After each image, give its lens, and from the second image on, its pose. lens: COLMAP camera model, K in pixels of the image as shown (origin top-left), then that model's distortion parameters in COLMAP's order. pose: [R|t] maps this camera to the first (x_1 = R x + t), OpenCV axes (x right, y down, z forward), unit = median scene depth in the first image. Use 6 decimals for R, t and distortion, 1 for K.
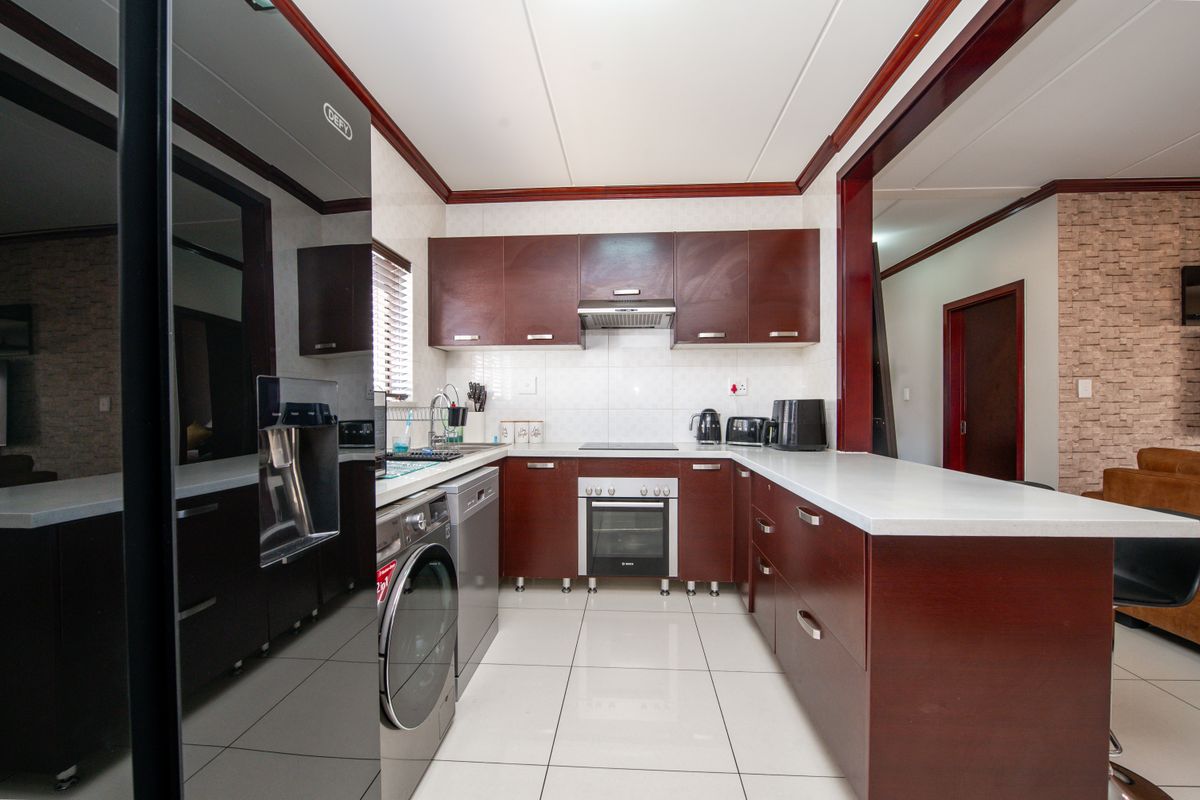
lens RADIAL K [[482.7, 0, 600.0], [0, 482.7, 400.0], [0, 0, 1]] dist [-0.000787, -0.000547]
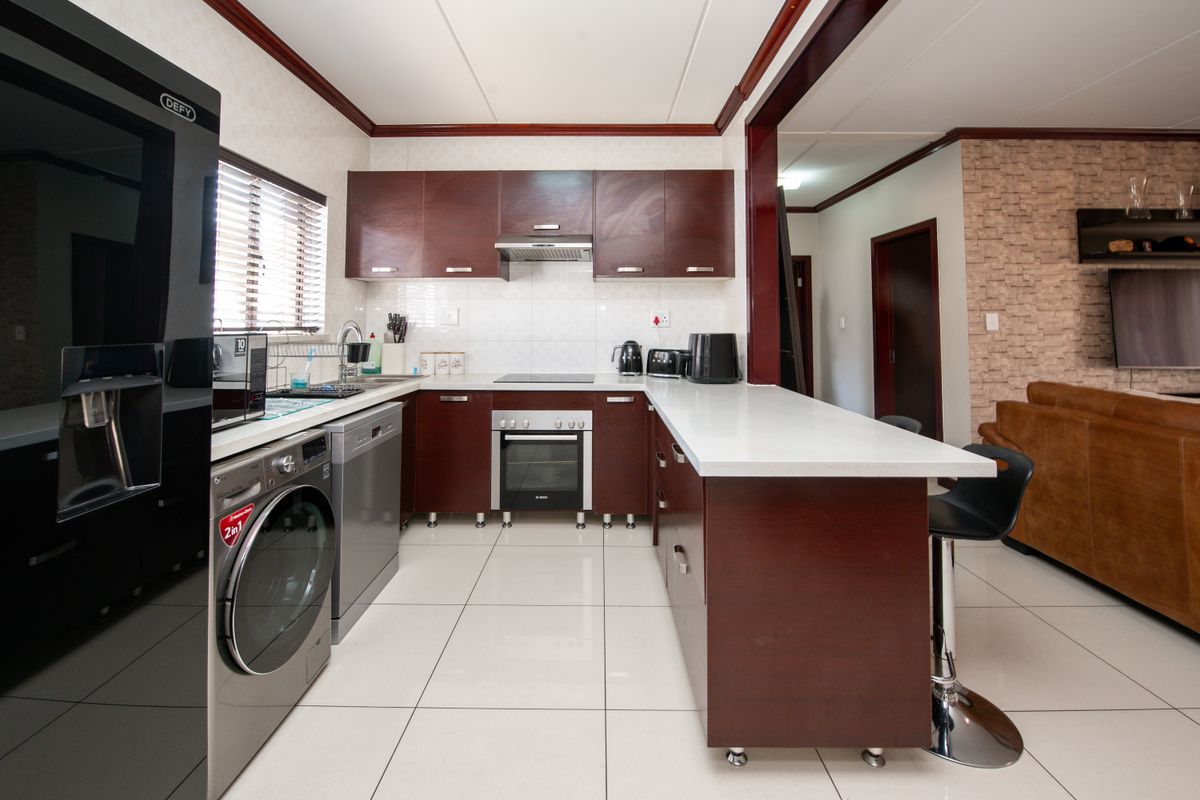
lens RADIAL K [[495.3, 0, 595.5], [0, 495.3, 296.0], [0, 0, 1]] dist [0.001011, 0.000109]
pose [[0.998530, 0.010792, 0.053115, 0.101815], [-0.008284, 0.998850, -0.047216, -0.028012], [-0.053564, 0.046706, 0.997472, -0.047451]]
